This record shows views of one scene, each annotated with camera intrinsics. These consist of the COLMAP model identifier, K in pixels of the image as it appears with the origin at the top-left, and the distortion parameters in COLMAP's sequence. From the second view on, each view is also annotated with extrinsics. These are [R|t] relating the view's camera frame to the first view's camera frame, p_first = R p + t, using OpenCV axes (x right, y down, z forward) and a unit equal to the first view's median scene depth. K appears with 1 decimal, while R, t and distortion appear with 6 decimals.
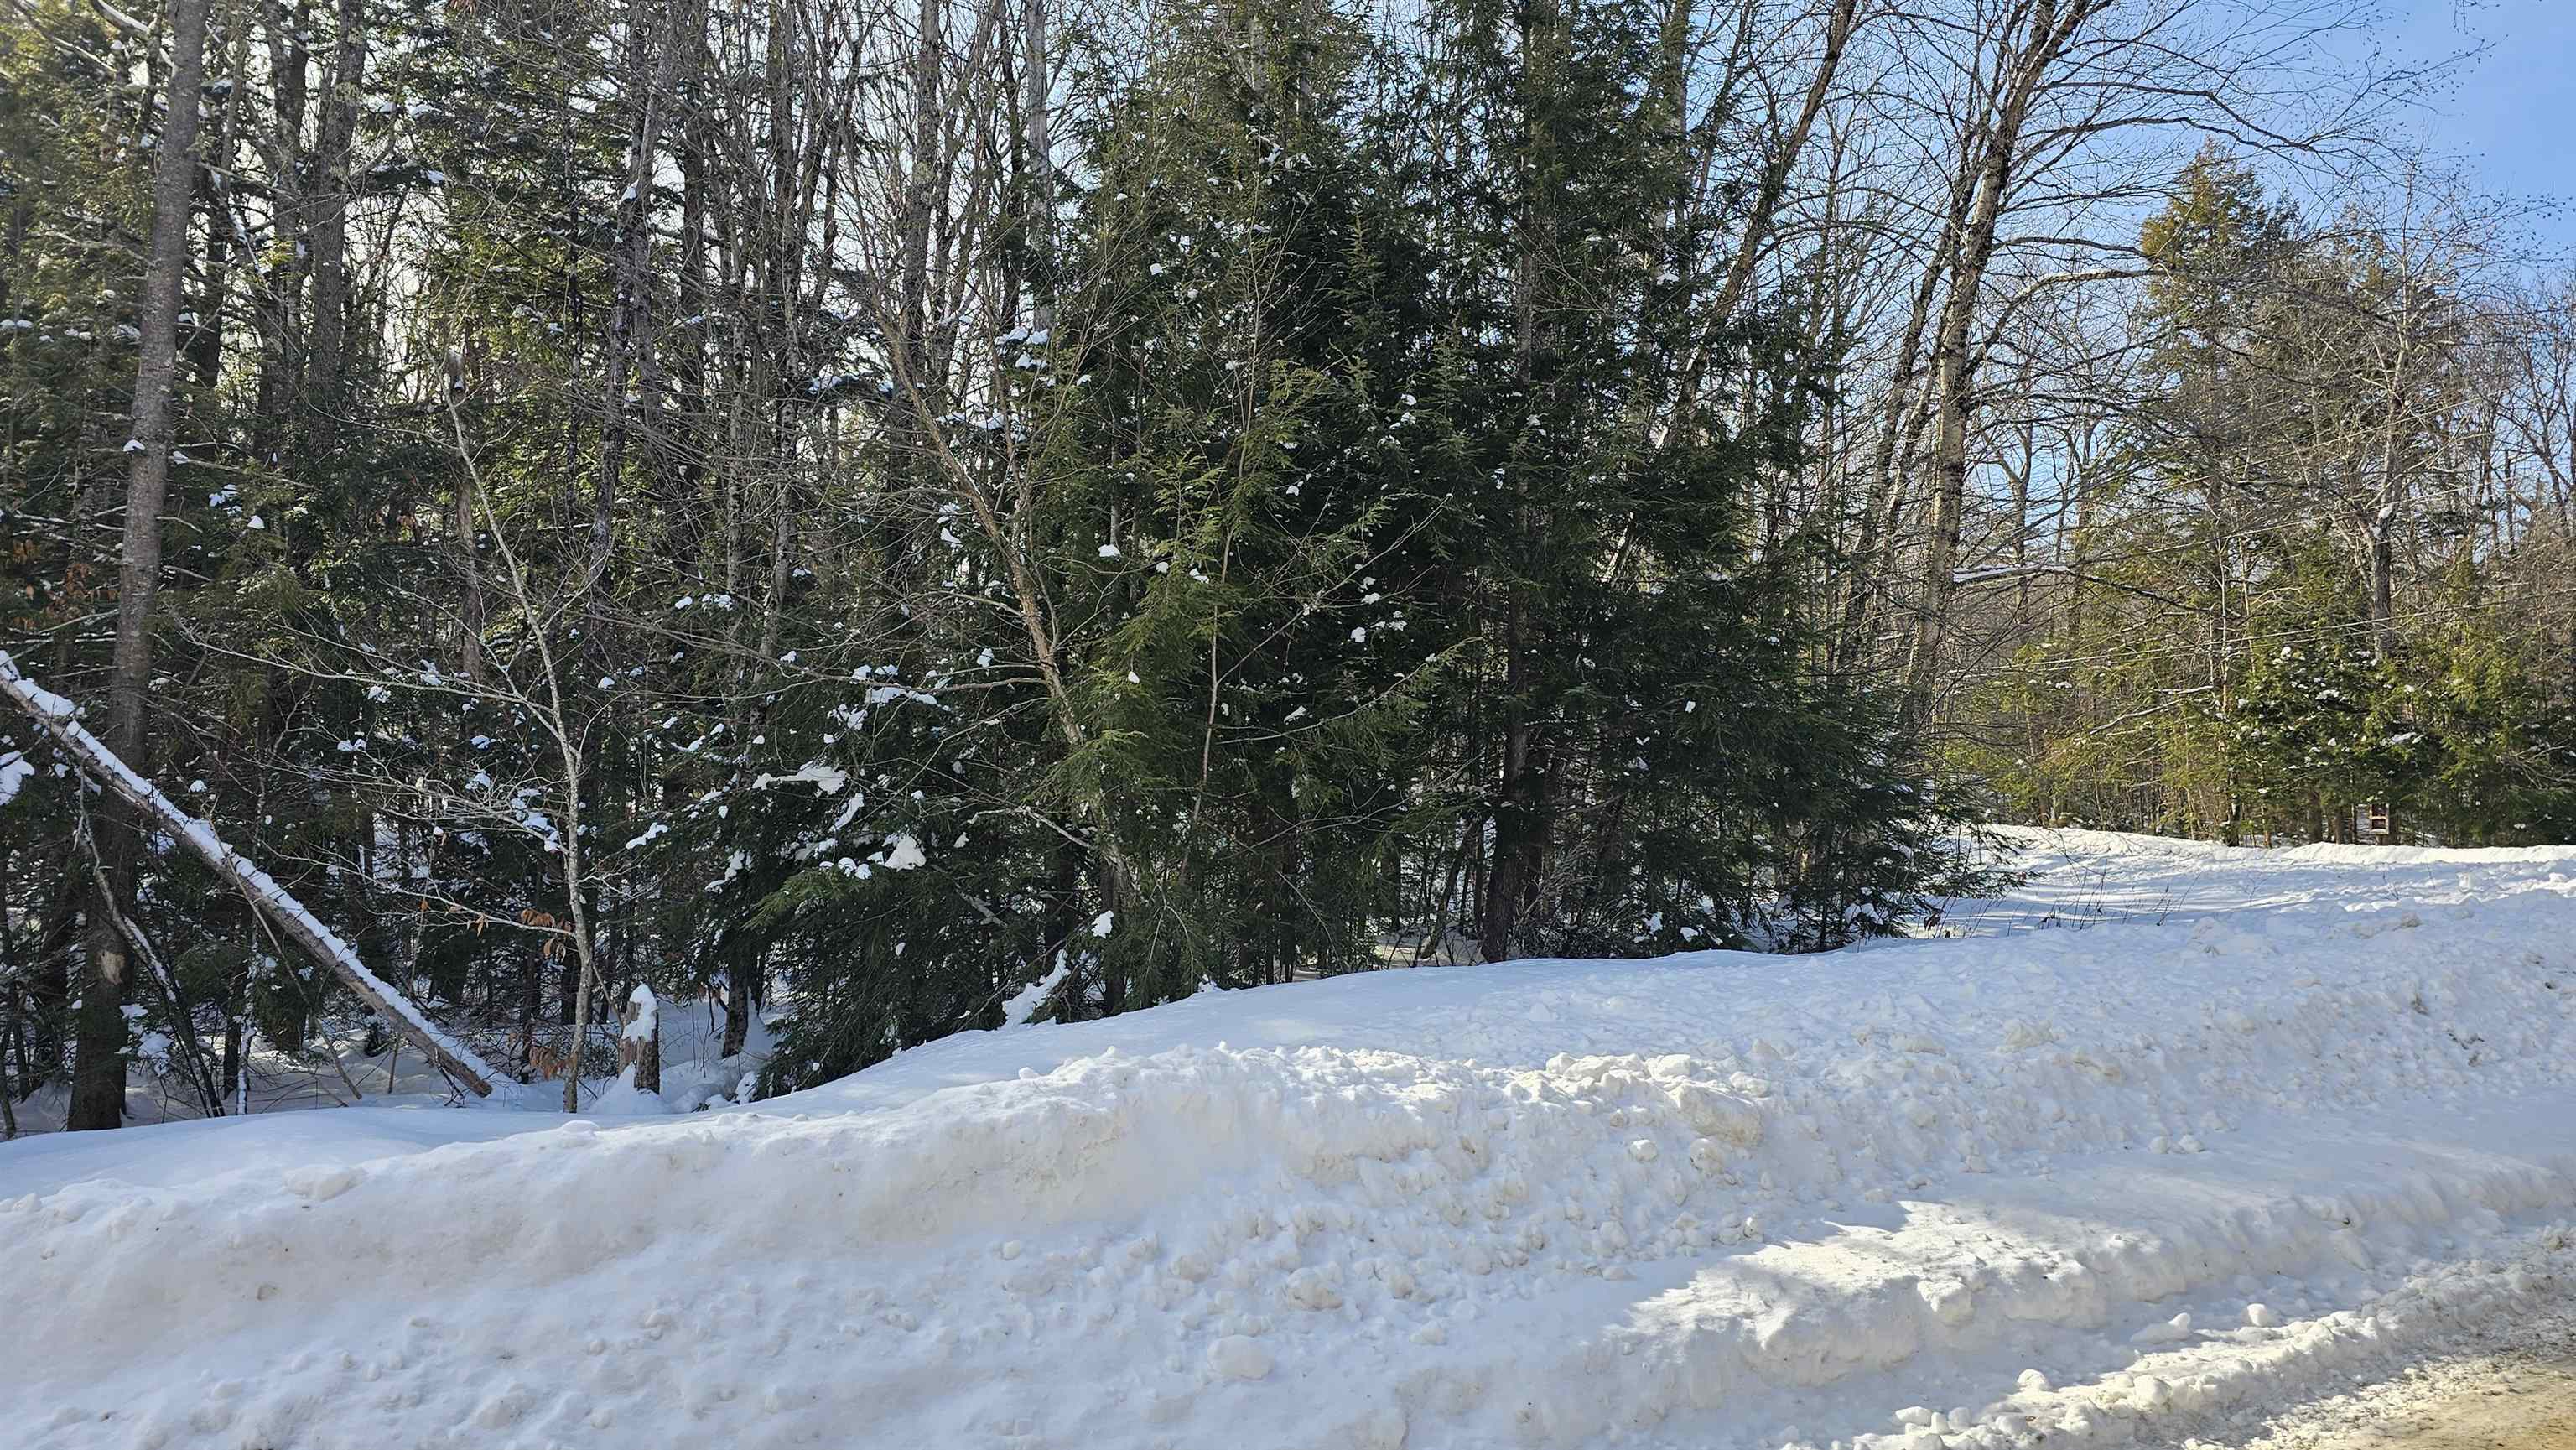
lens RADIAL K [[1767.2, 0, 1300.5], [0, 1767.2, 723.0], [0, 0, 1]] dist [0.081401, -0.091680]
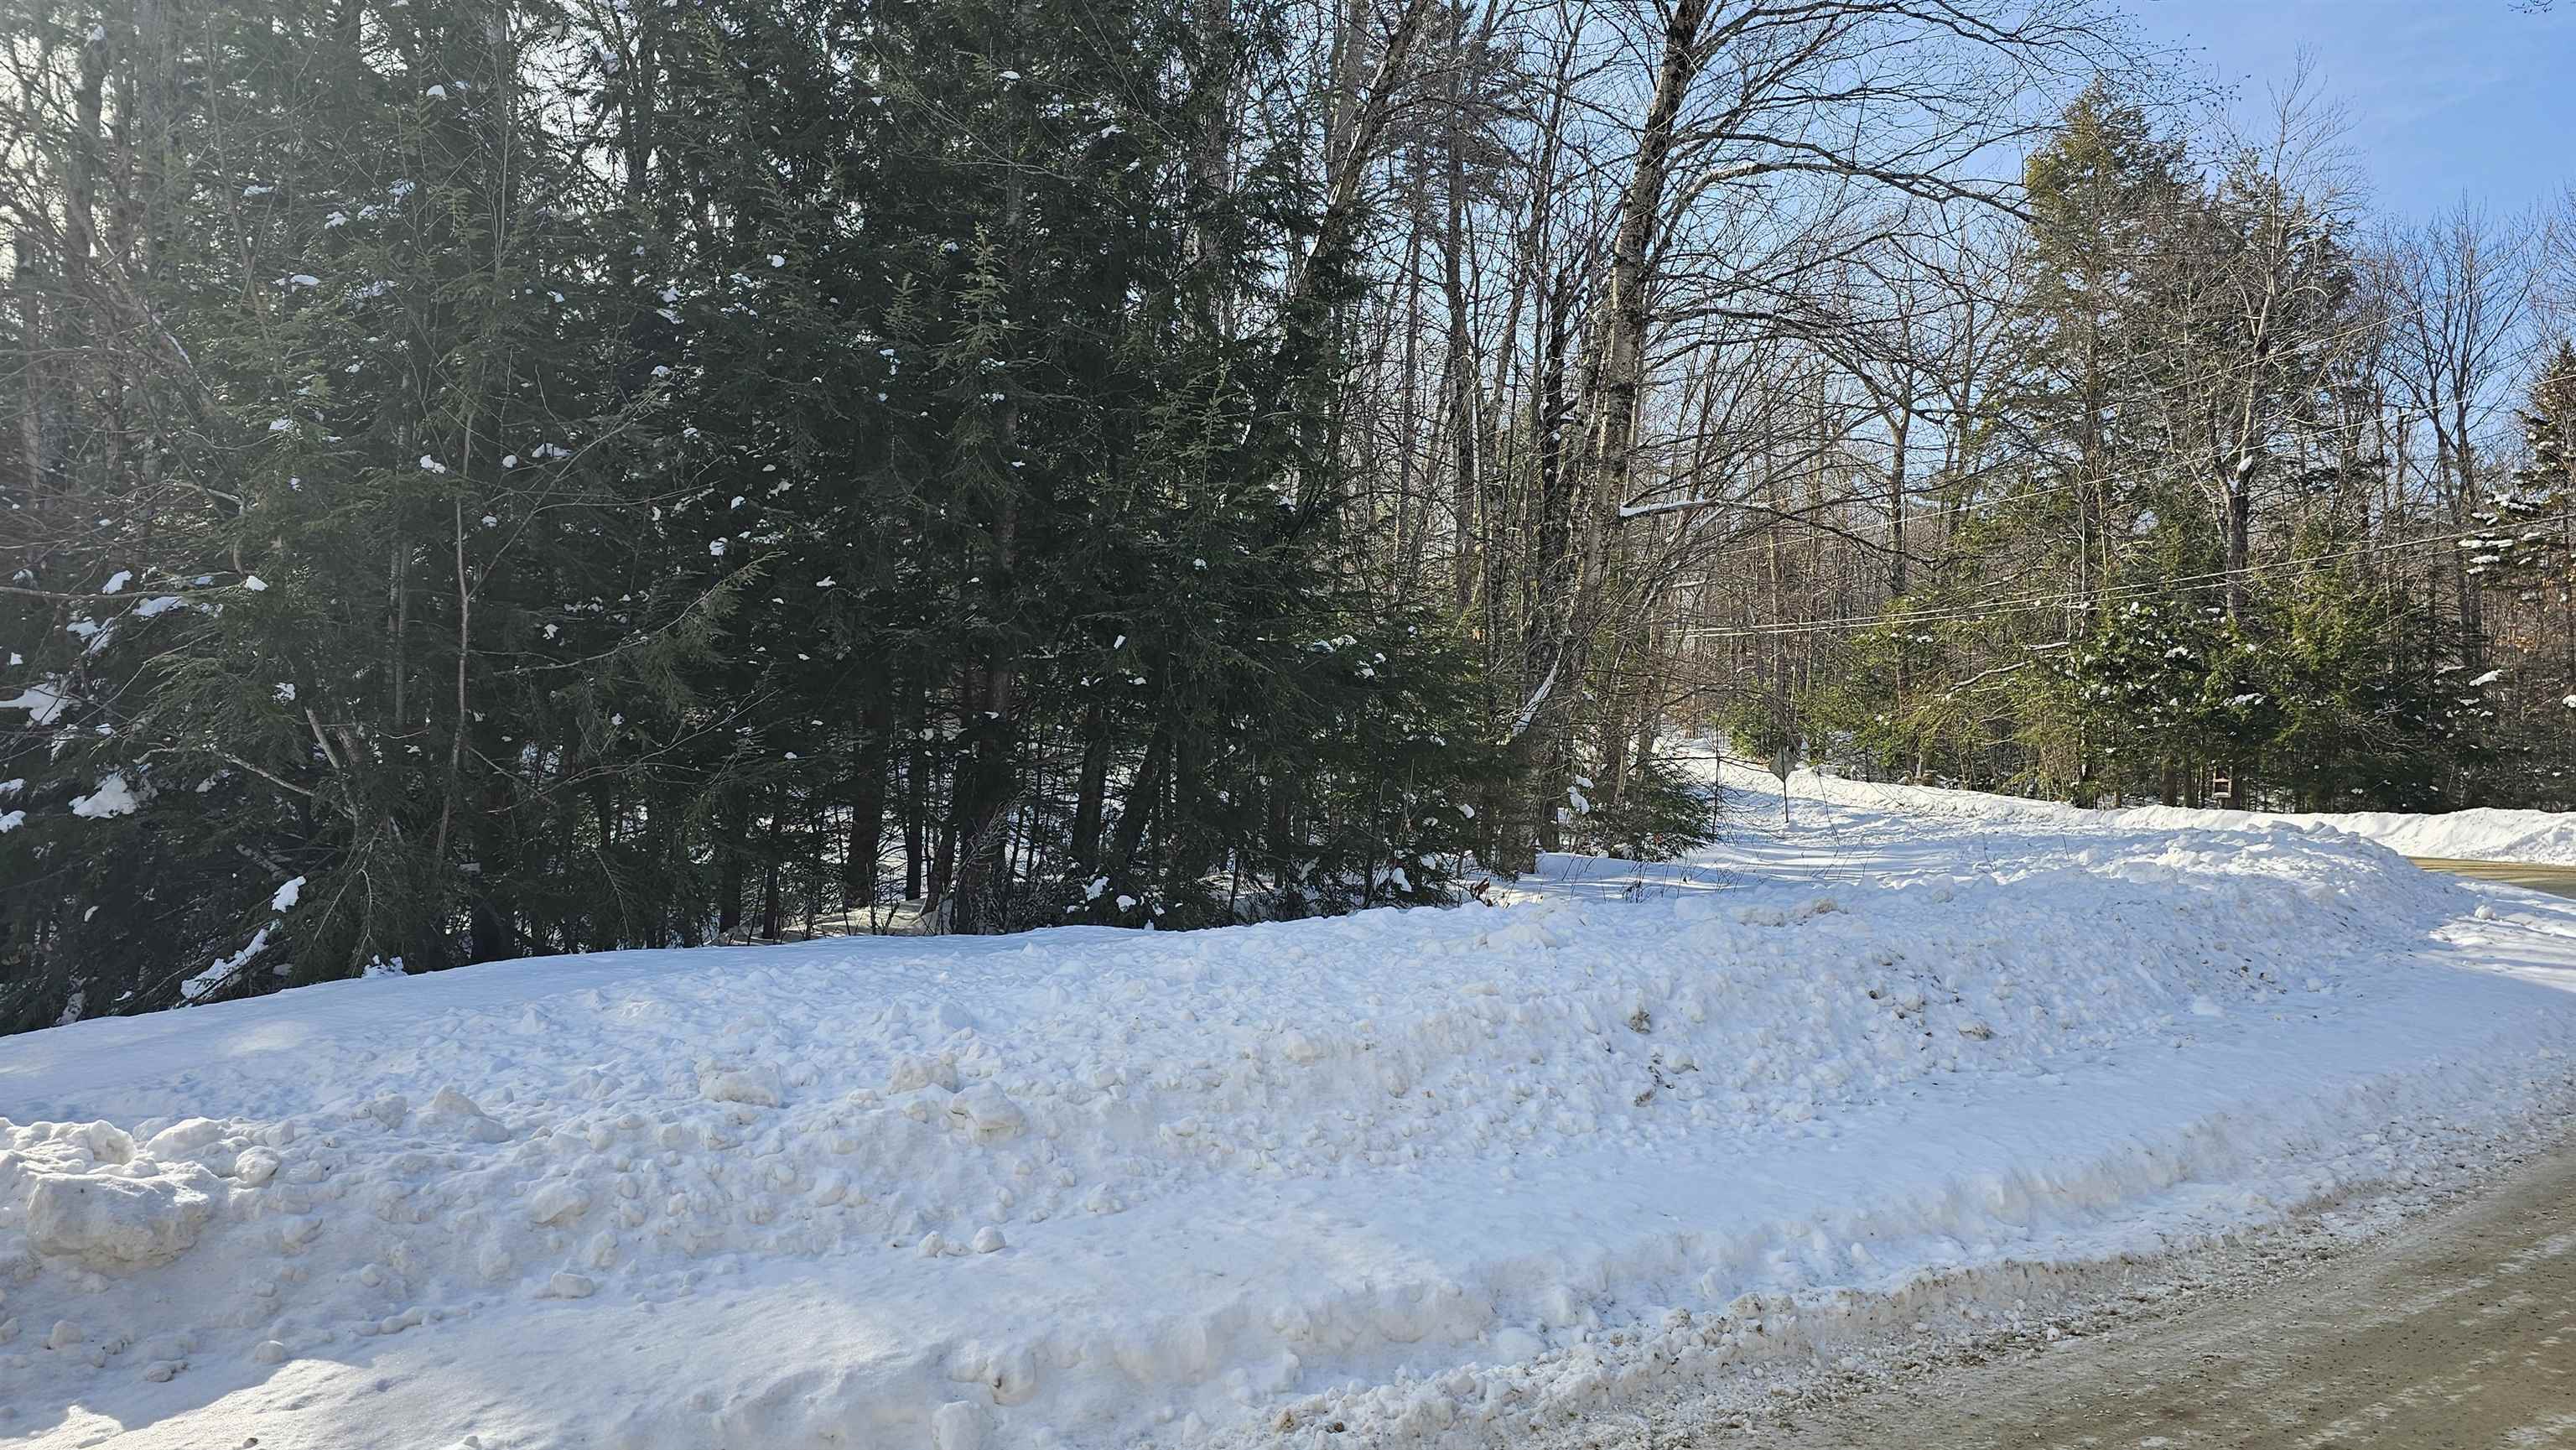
lens RADIAL K [[1767.2, 0, 1300.5], [0, 1767.2, 723.0], [0, 0, 1]] dist [0.081401, -0.091680]
pose [[0.999733, 0.017128, 0.015502, 0.090690], [-0.017590, 0.999391, 0.030149, 0.001213], [-0.014977, -0.030414, 0.999425, 0.044728]]
